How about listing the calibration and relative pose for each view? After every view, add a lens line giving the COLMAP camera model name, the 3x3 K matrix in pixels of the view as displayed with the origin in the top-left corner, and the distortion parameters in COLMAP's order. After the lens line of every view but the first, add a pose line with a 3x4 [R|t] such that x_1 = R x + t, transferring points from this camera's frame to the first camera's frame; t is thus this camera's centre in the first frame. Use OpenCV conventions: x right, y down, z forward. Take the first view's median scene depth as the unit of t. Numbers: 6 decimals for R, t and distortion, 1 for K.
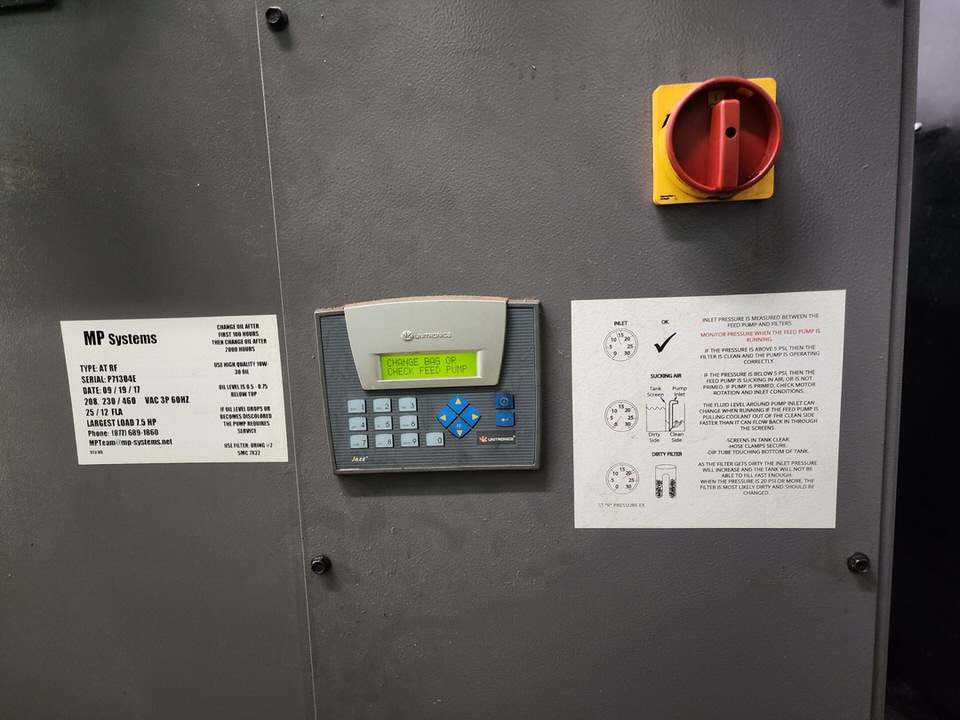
lens RADIAL K [[652.0, 0, 480.6], [0, 652.0, 356.9], [0, 0, 1]] dist [0.069194, -0.057926]
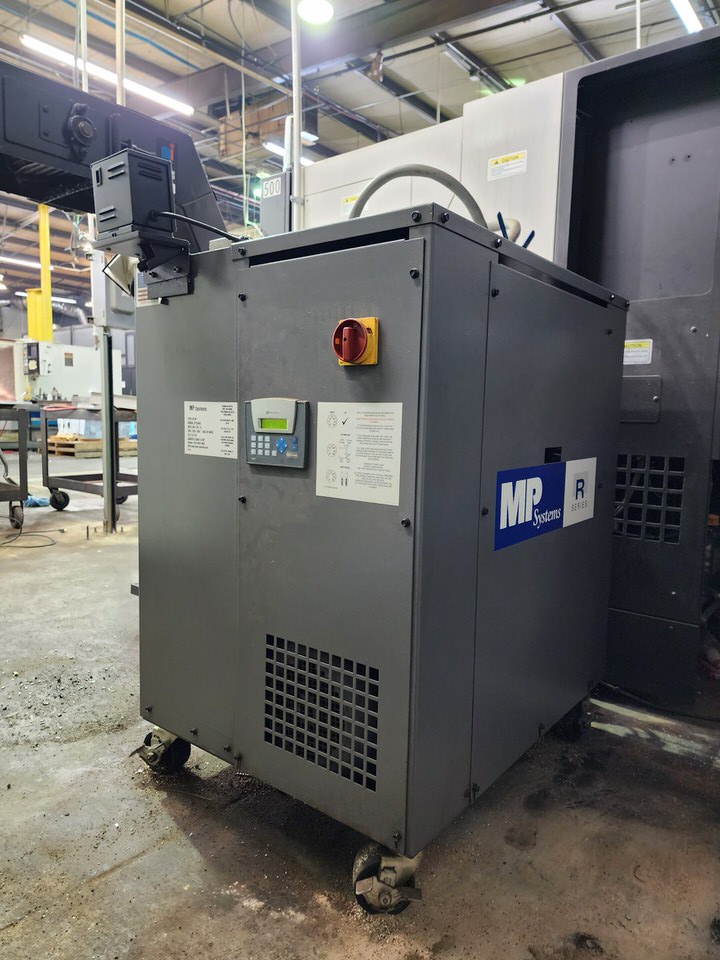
lens RADIAL K [[653.1, 0, 357.7], [0, 653.1, 486.7], [0, 0, 1]] dist [0.063562, -0.055001]
pose [[0.835906, 0.121273, -0.535308, 1.608704], [-0.127011, 0.991553, 0.026300, 0.147649], [0.533975, 0.046006, 0.844247, -1.002802]]
